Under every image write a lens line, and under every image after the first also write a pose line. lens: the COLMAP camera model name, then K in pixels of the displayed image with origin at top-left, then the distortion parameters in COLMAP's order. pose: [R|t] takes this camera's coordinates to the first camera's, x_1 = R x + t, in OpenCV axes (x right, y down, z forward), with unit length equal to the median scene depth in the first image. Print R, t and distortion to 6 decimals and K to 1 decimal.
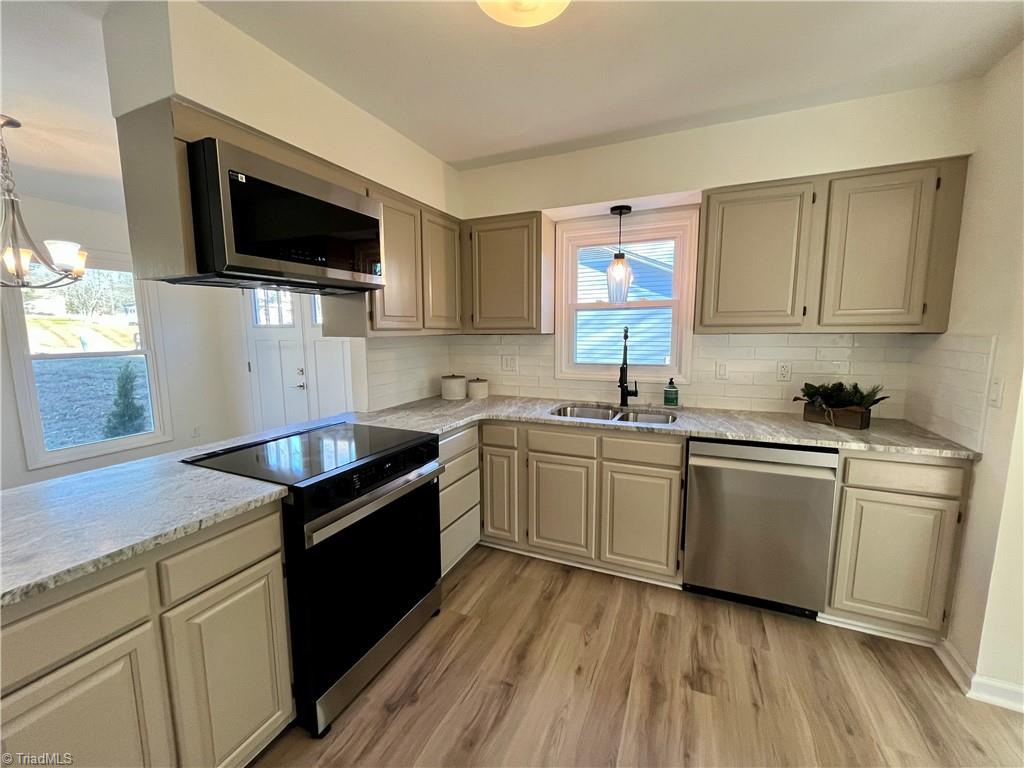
lens RADIAL K [[413.4, 0, 510.6], [0, 413.4, 382.6], [0, 0, 1]] dist [-0.002023, -0.000060]
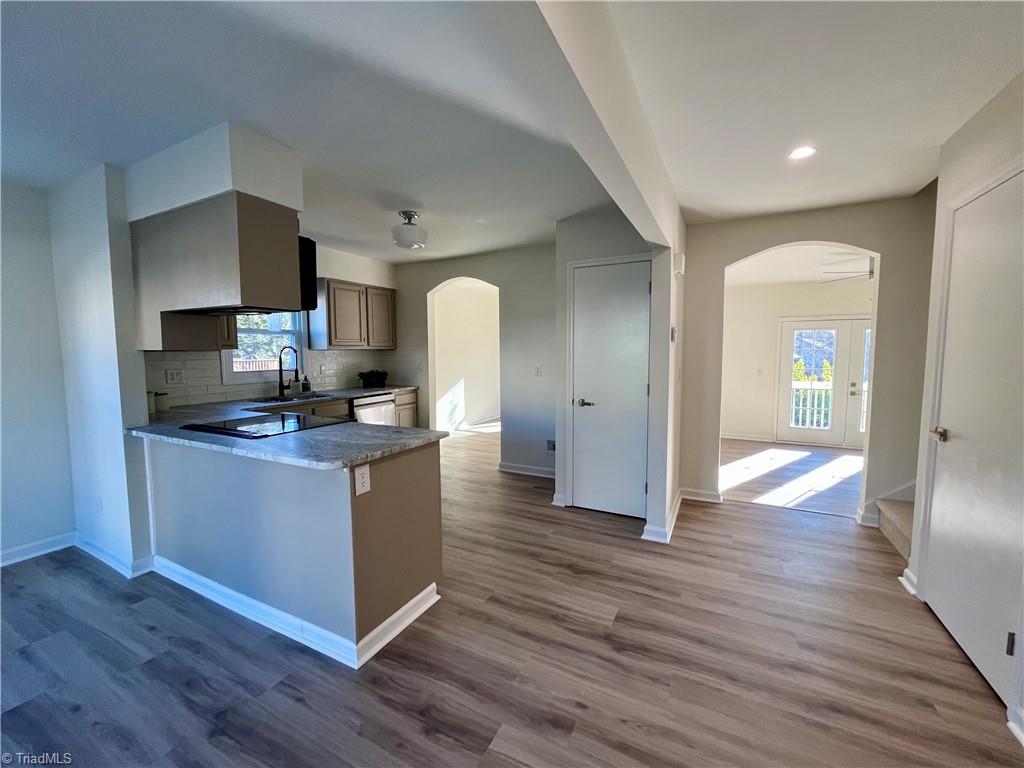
lens RADIAL K [[413.4, 0, 510.6], [0, 413.4, 382.6], [0, 0, 1]] dist [-0.002023, -0.000060]
pose [[0.069014, -0.073076, 0.994936, -1.528822], [0.132271, 0.989179, 0.063478, 0.025335], [-0.988808, 0.127221, 0.077933, 0.030341]]
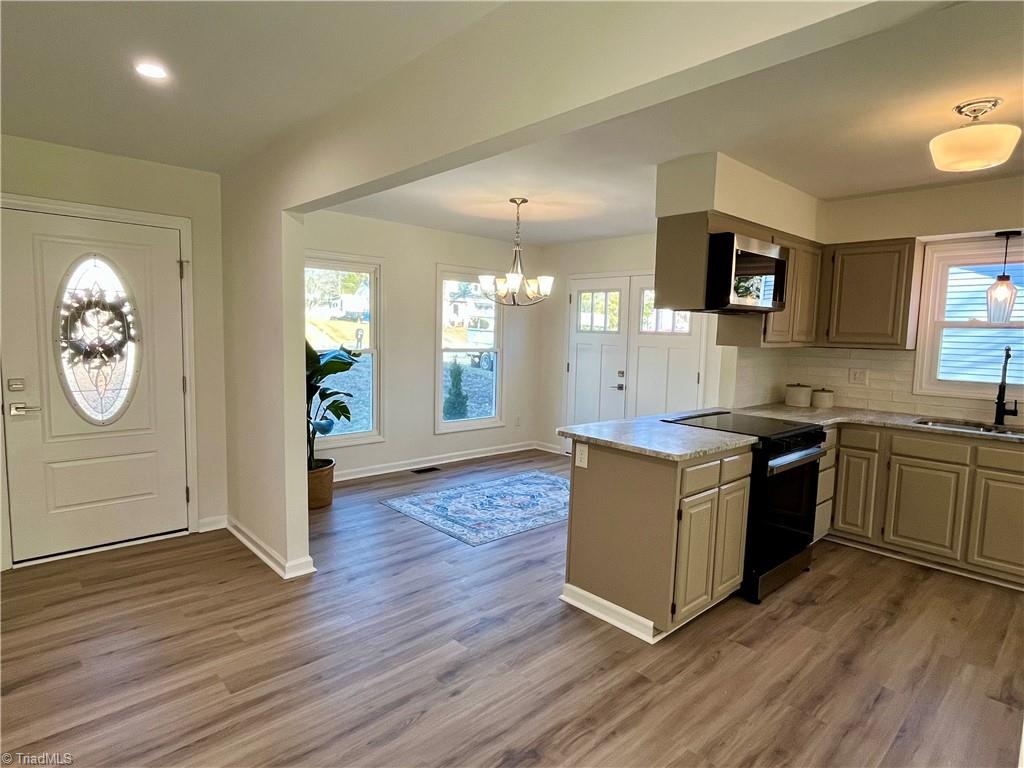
lens RADIAL K [[562.2, 0, 510.2], [0, 562.2, 383.4], [0, 0, 1]] dist [-0.000319, -0.000497]
pose [[0.917402, 0.065072, -0.392605, -0.361357], [-0.080015, 0.996555, -0.021799, 0.103023], [0.389834, 0.051413, 0.919449, -0.913031]]
